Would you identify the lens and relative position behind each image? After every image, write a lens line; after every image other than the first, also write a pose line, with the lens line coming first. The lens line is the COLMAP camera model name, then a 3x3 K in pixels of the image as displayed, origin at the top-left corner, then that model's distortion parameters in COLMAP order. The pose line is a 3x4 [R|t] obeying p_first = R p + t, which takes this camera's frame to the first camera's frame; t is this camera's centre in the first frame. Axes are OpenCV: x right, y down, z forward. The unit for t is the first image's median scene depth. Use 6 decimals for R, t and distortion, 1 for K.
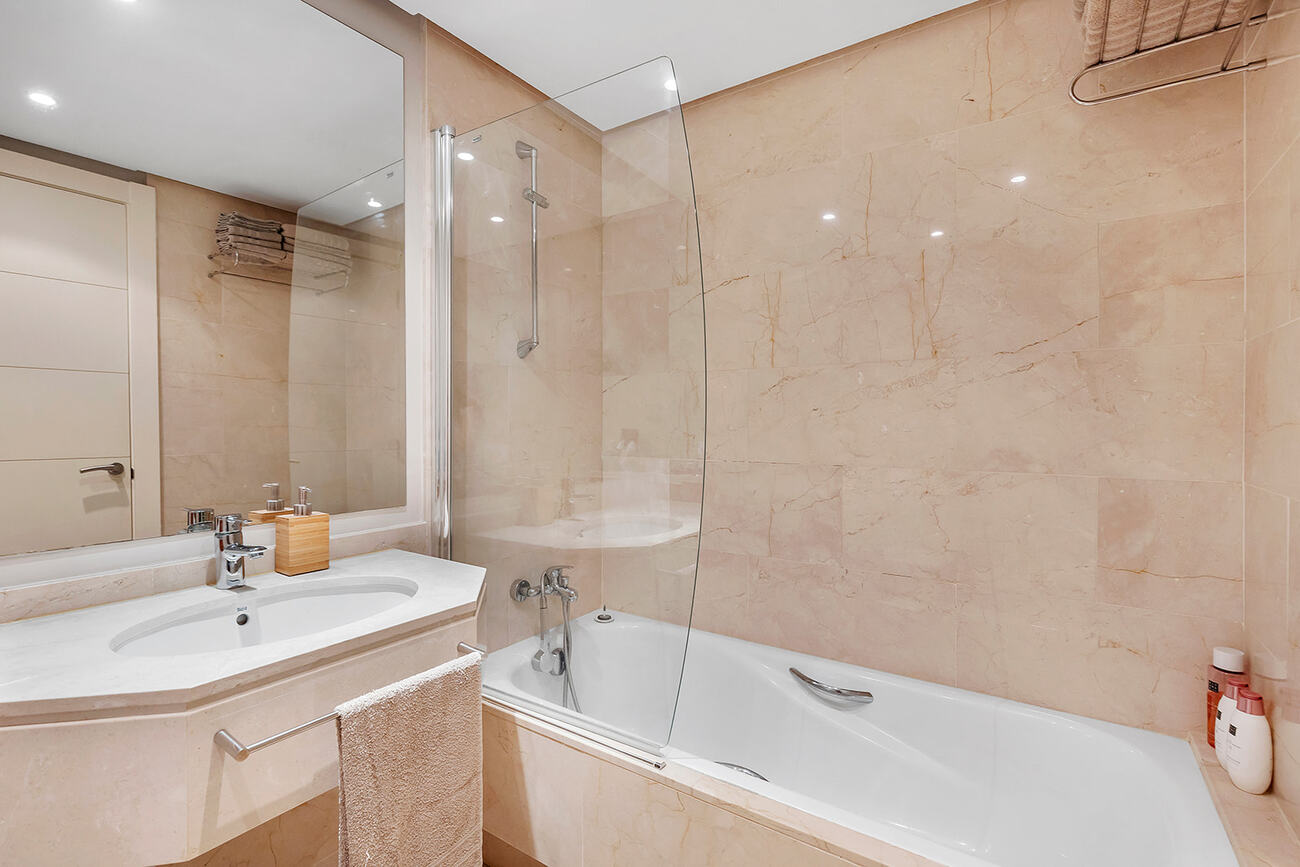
lens RADIAL K [[596.0, 0, 650.0], [0, 596.0, 432.1], [0, 0, 1]] dist [0.004248, -0.001366]
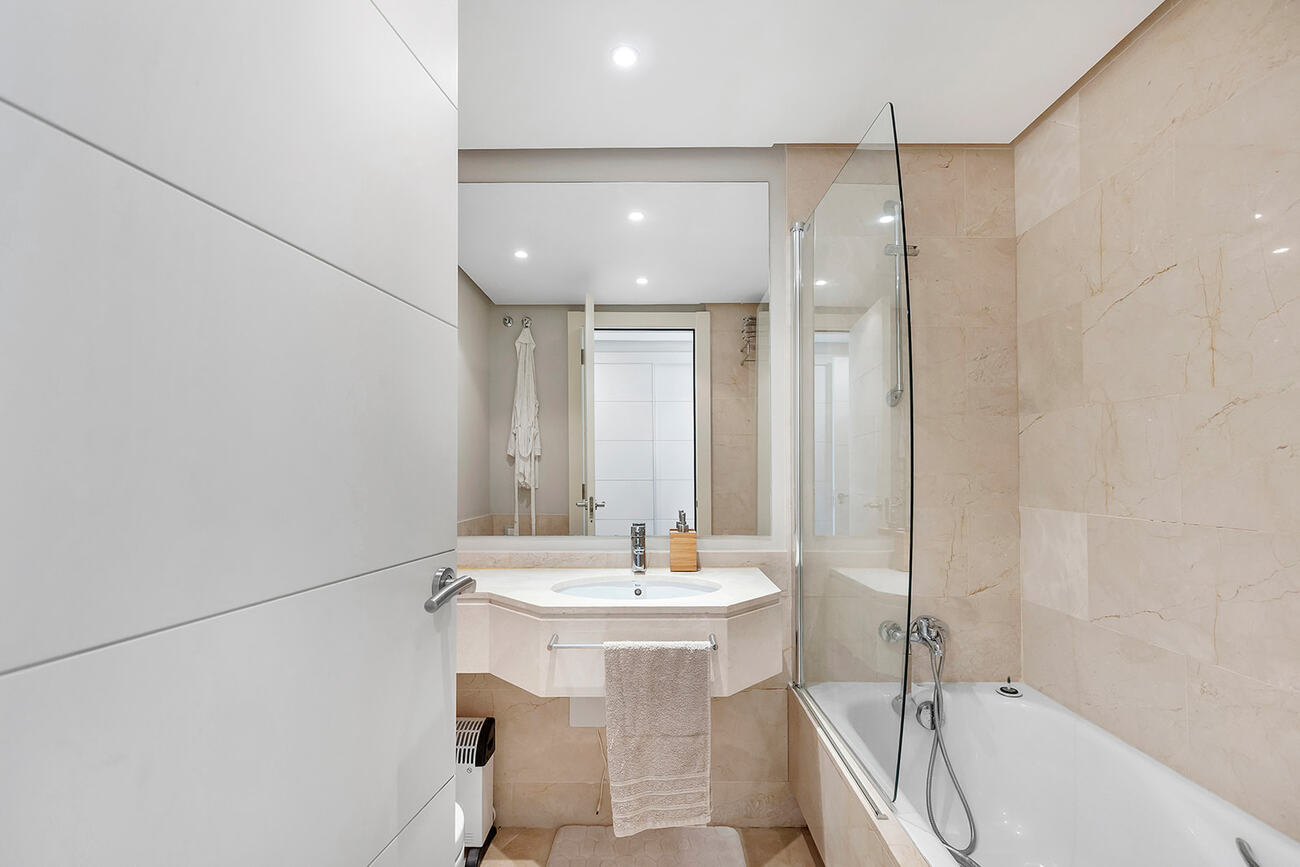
lens RADIAL K [[596.0, 0, 665.1], [0, 596.0, 463.7], [0, 0, 1]] dist [0.004248, -0.001366]
pose [[0.573953, -0.009514, -0.818833, 0.382383], [-0.013021, 0.999700, -0.020742, 0.002129], [0.818785, 0.022567, 0.573657, 0.080203]]
